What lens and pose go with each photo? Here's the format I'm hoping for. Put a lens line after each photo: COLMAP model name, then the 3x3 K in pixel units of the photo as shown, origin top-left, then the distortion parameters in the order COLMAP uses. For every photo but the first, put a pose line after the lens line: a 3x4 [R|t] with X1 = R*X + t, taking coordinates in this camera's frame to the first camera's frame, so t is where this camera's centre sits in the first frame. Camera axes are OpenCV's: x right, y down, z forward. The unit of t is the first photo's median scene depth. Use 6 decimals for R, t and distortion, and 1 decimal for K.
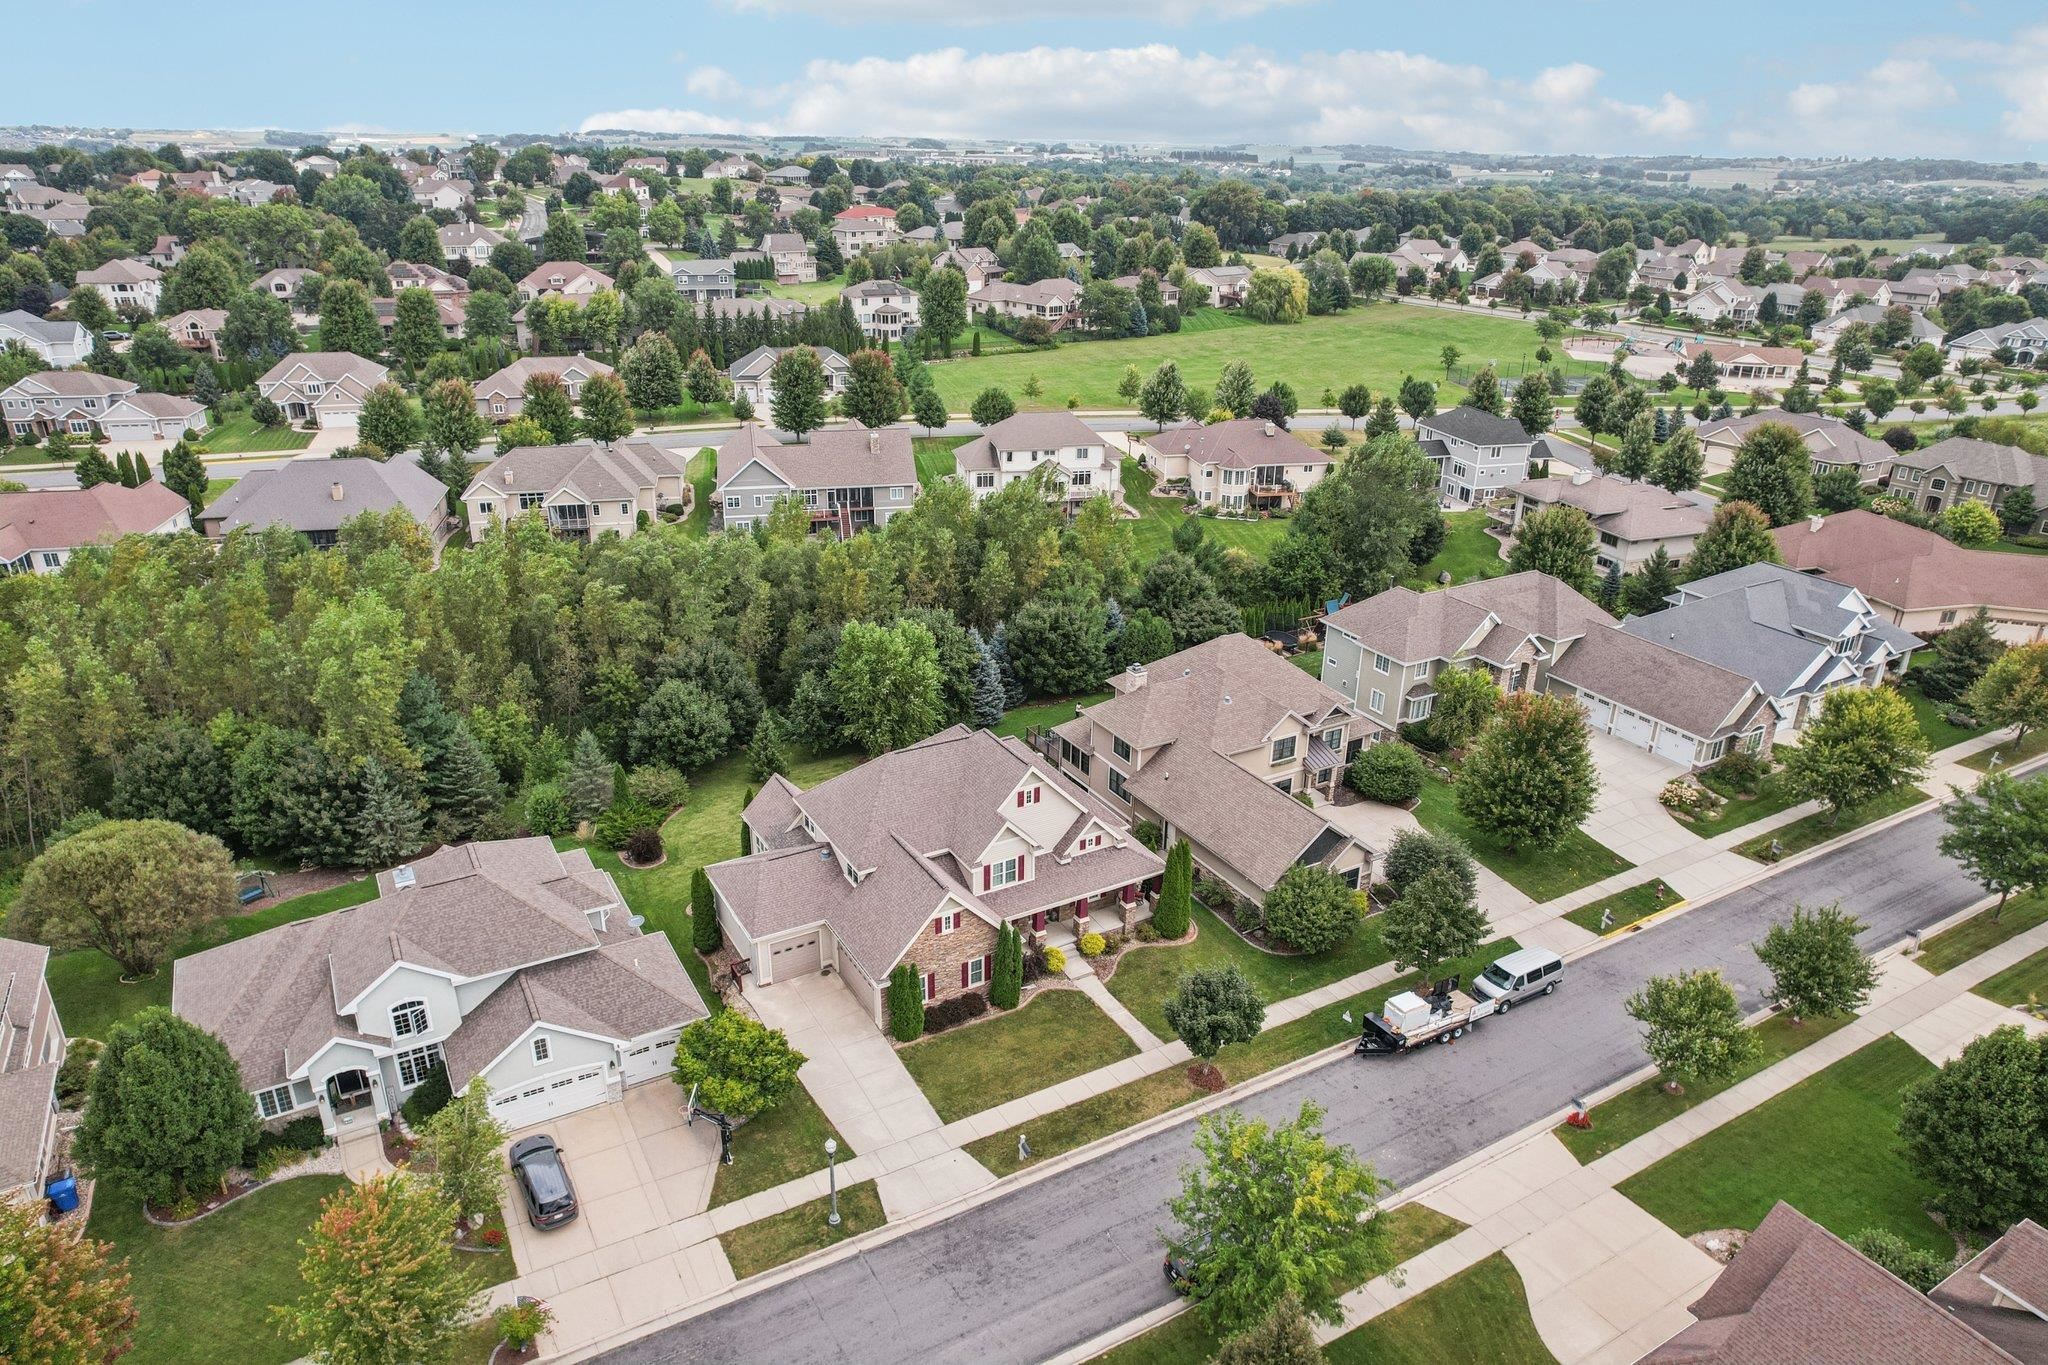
lens RADIAL K [[1298.9, 0, 1021.9], [0, 1298.9, 719.2], [0, 0, 1]] dist [-0.067095, 0.054258]
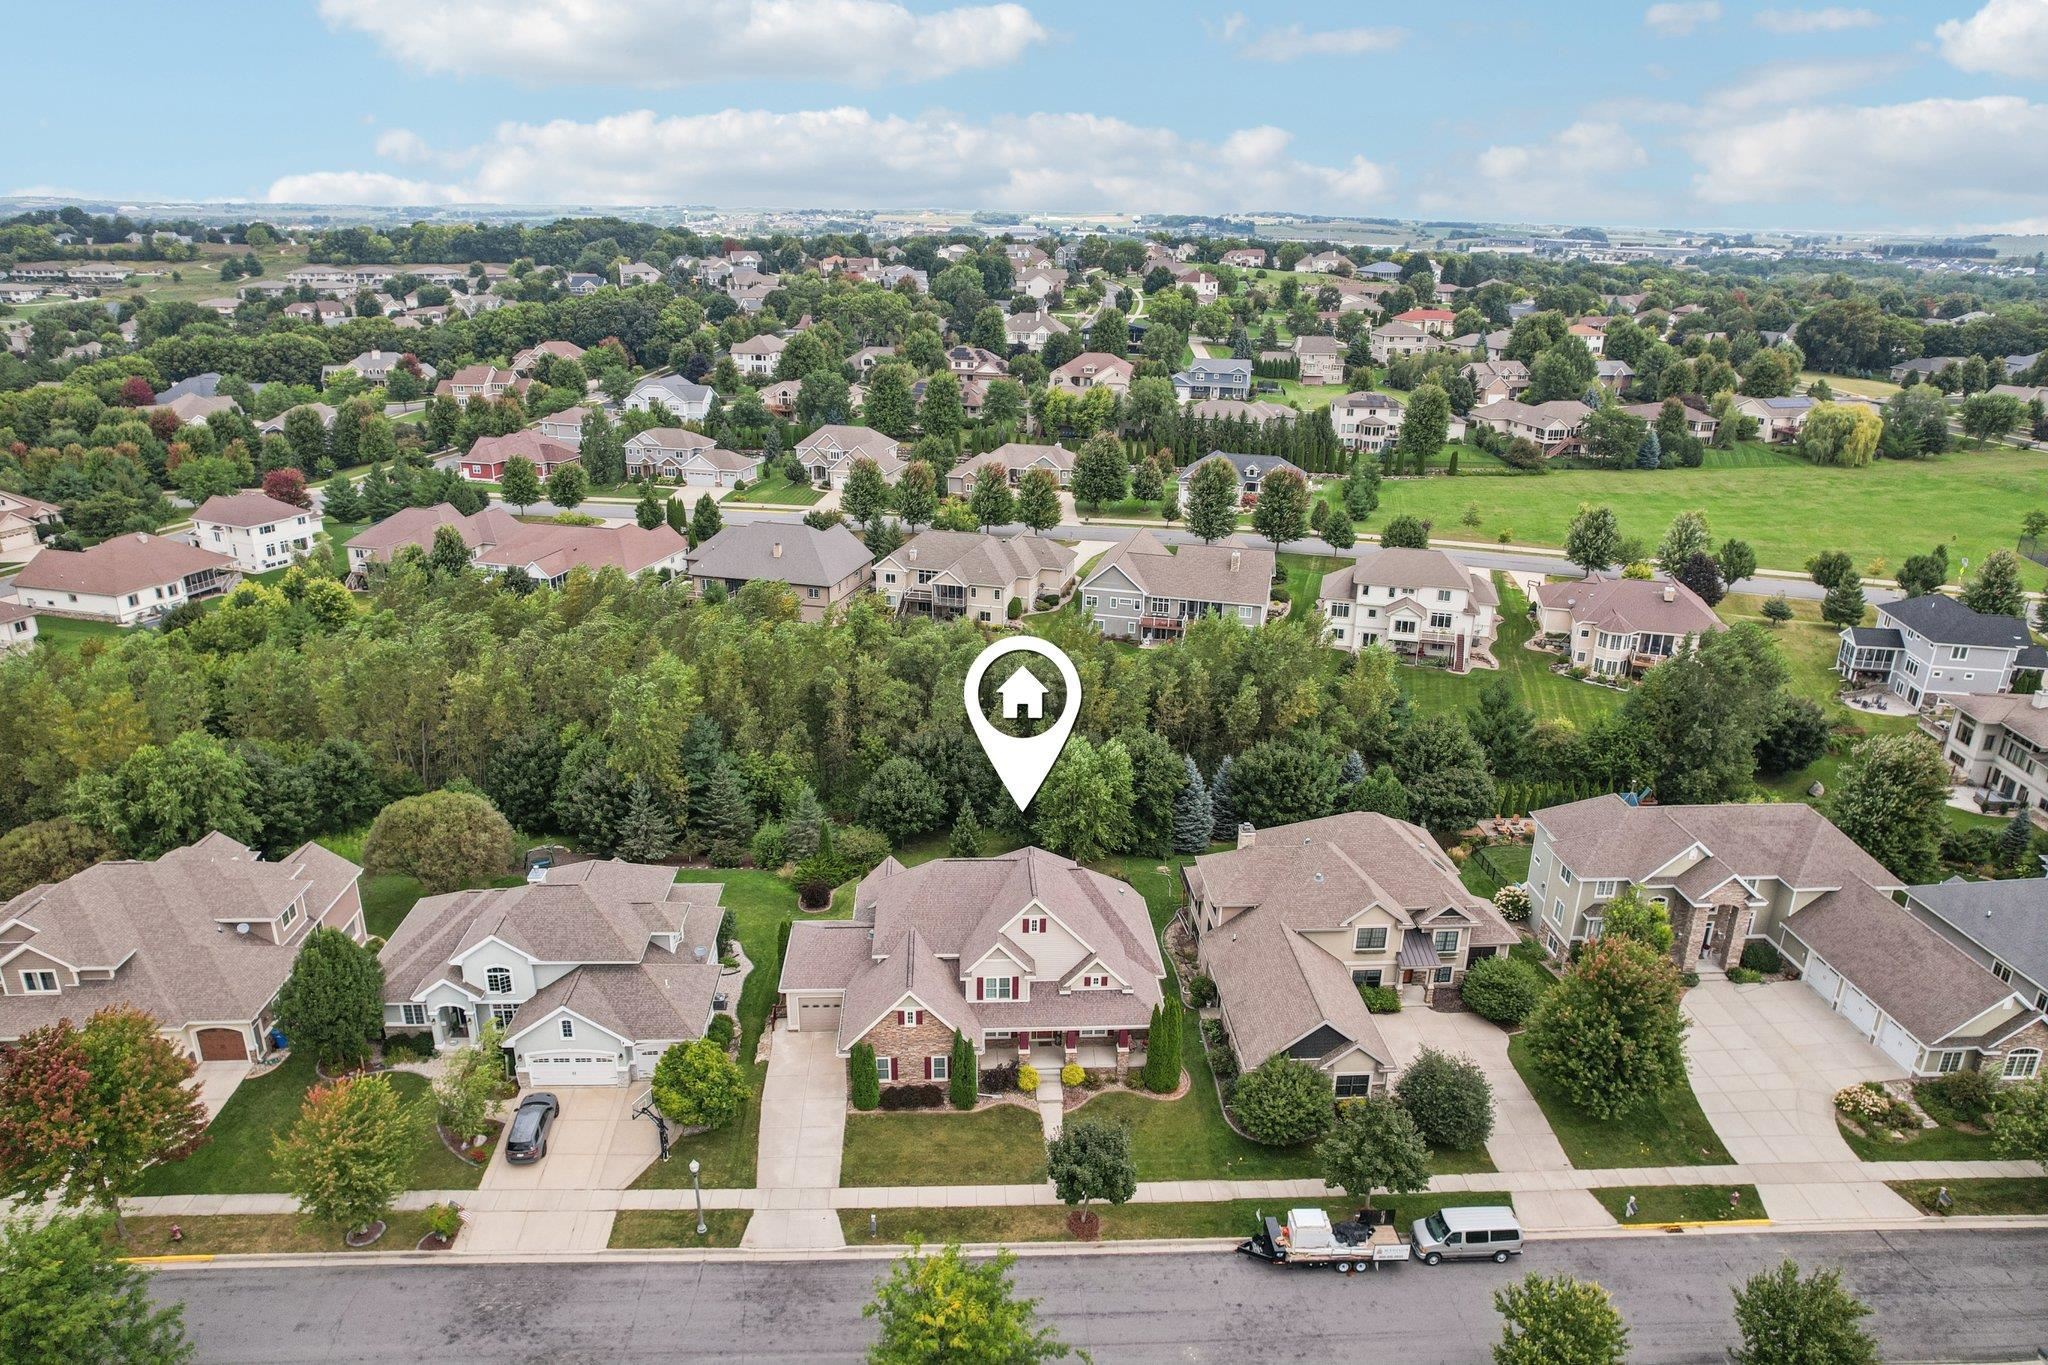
lens RADIAL K [[1298.9, 0, 1021.9], [0, 1298.9, 719.2], [0, 0, 1]] dist [-0.067095, 0.054258]
pose [[0.893259, 0.163225, -0.418864, 0.303473], [-0.186206, 0.982407, -0.014271, -0.066737], [0.409166, 0.090742, 0.907937, -0.007843]]
